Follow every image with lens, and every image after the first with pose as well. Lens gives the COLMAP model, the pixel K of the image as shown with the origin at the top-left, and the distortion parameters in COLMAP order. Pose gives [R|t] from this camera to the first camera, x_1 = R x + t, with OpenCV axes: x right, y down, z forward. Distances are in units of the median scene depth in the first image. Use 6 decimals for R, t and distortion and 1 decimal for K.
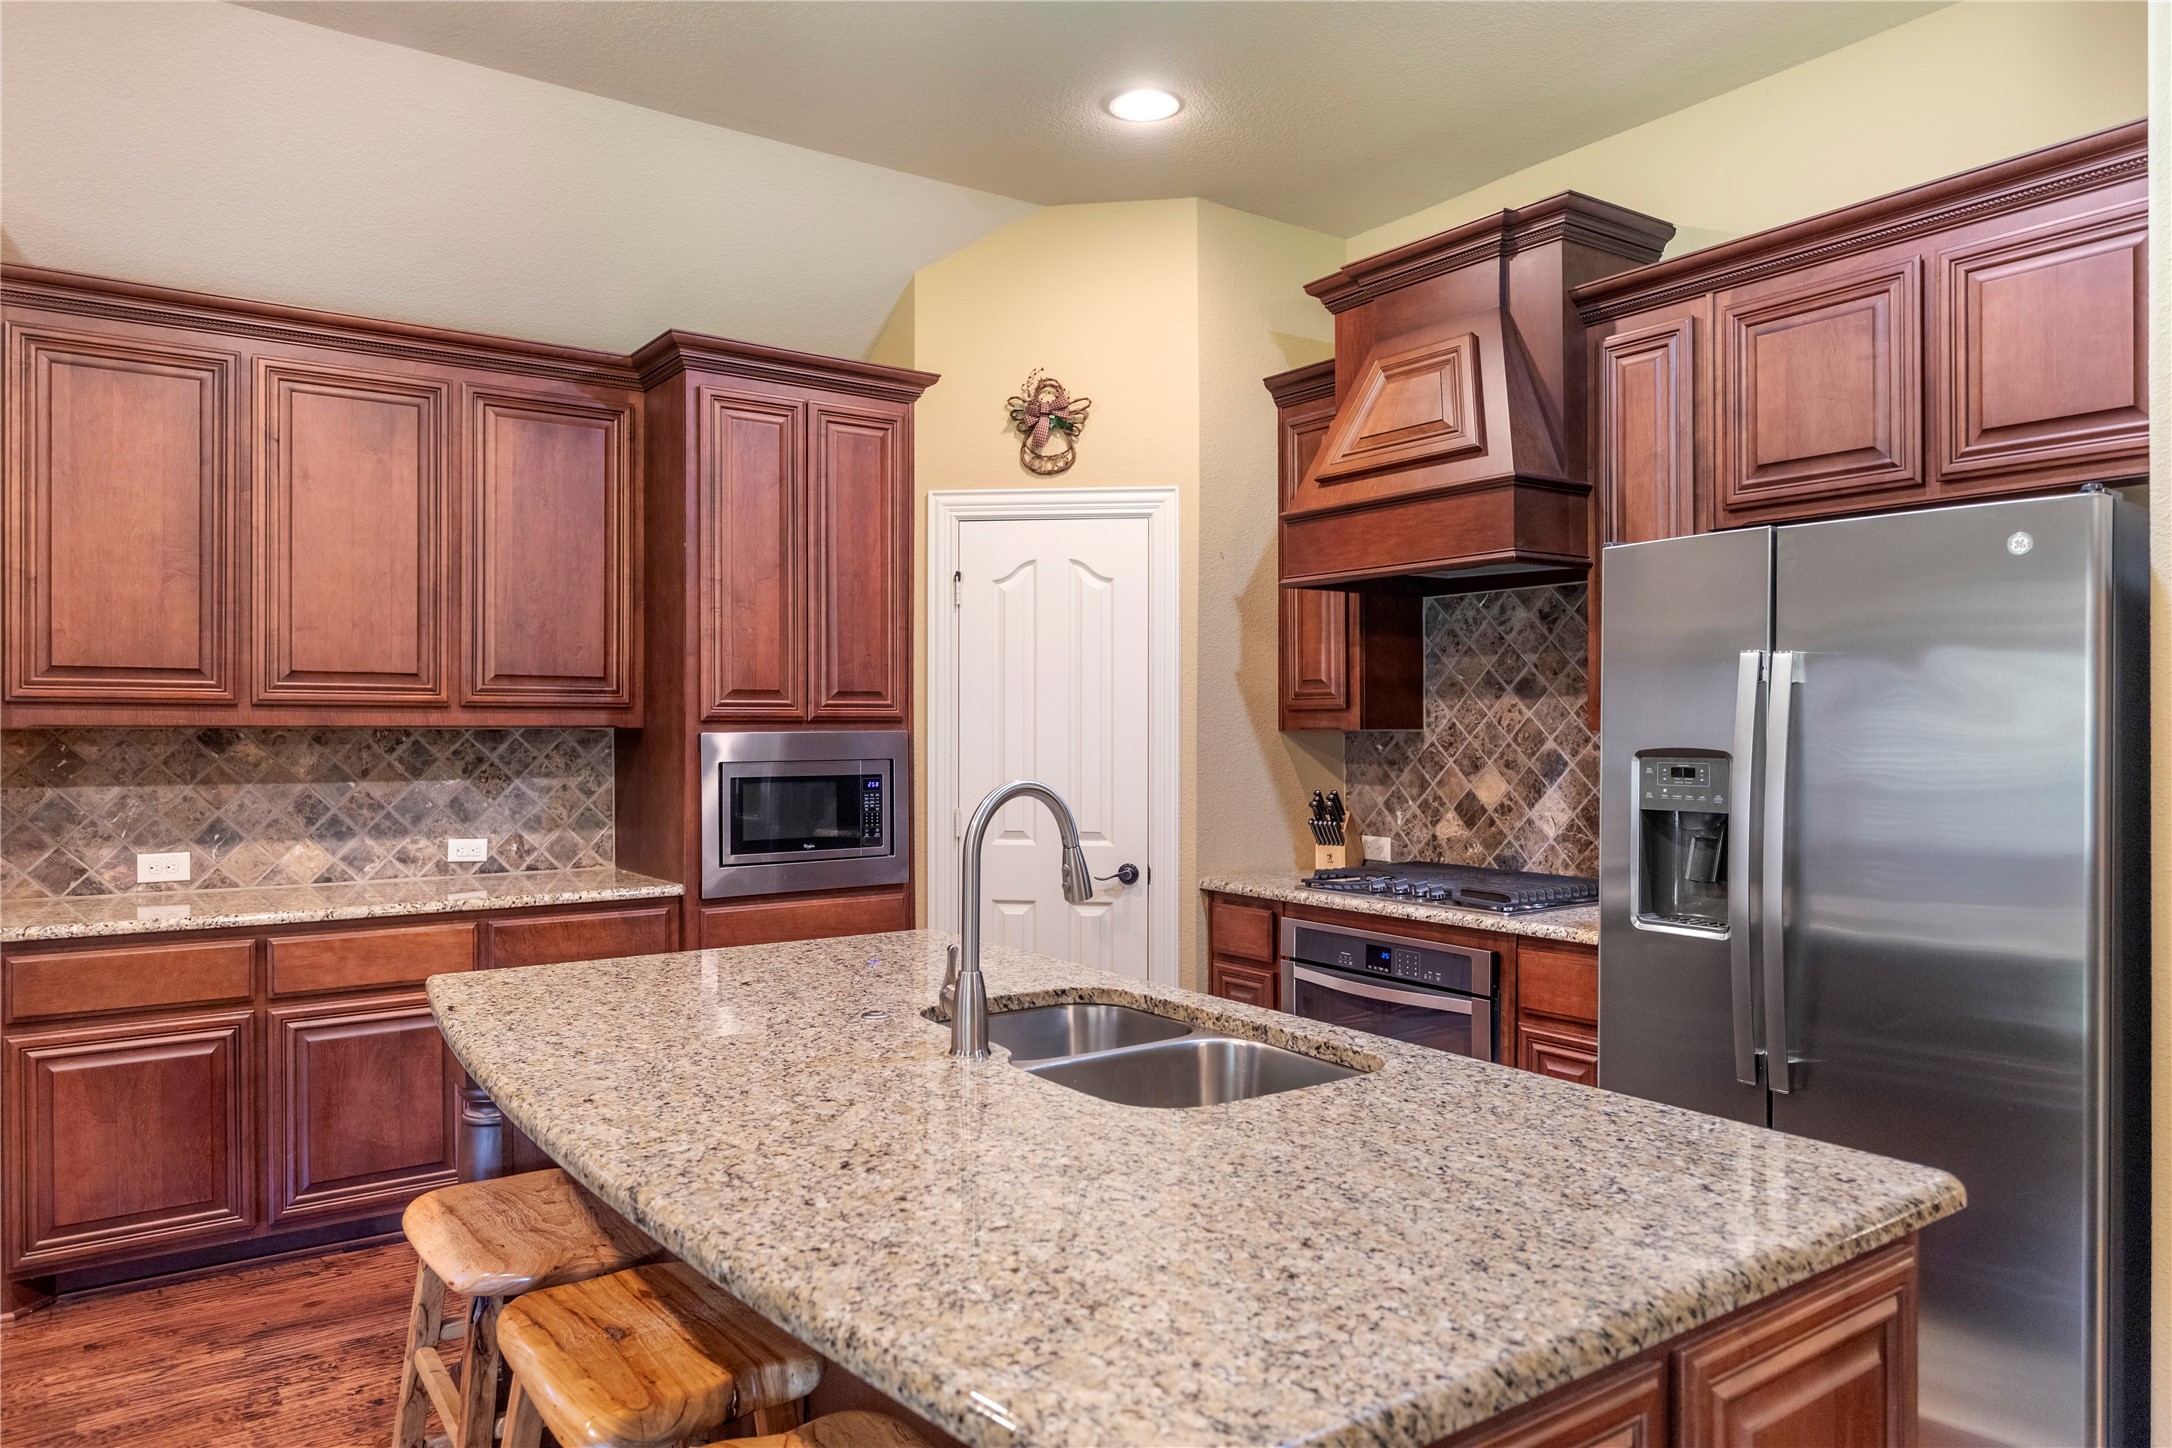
lens RADIAL K [[1415.5, 0, 1086.0], [0, 1415.5, 724.0], [0, 0, 1]] dist [0.009002, 0.001120]
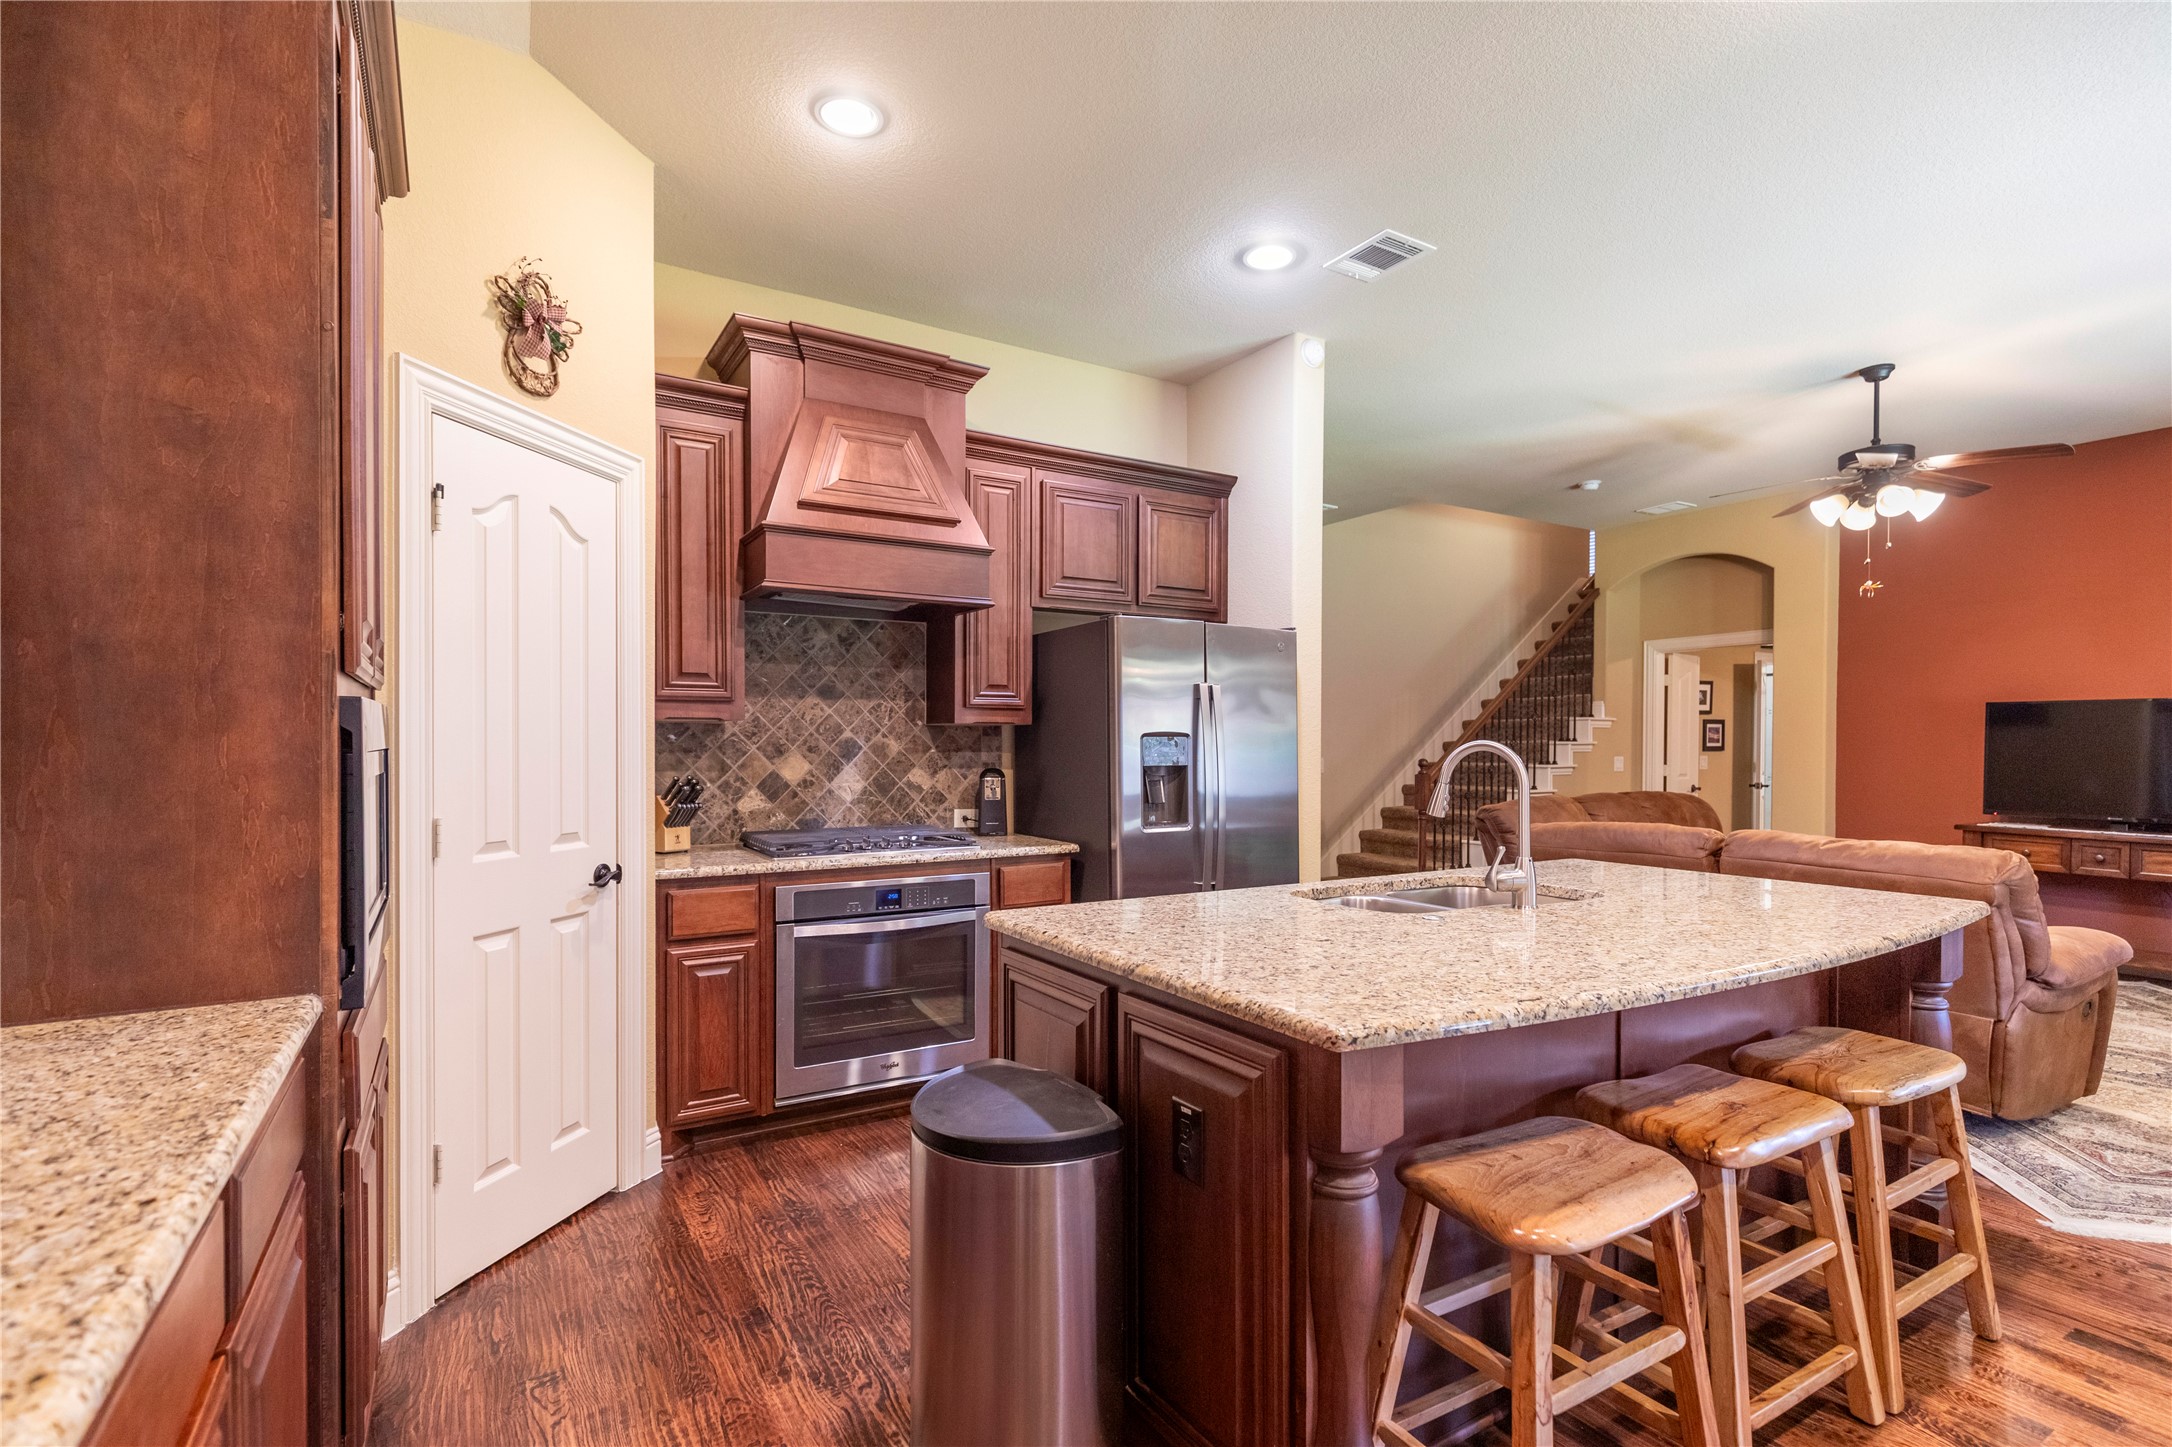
lens RADIAL K [[999.3, 0, 1078.5], [0, 999.3, 755.2], [0, 0, 1]] dist [0.001148, 0.000062]
pose [[0.073291, -0.011305, 0.997247, -0.603266], [-0.004864, 0.999920, 0.011693, 0.021907], [-0.997299, -0.005707, 0.073230, 0.682993]]
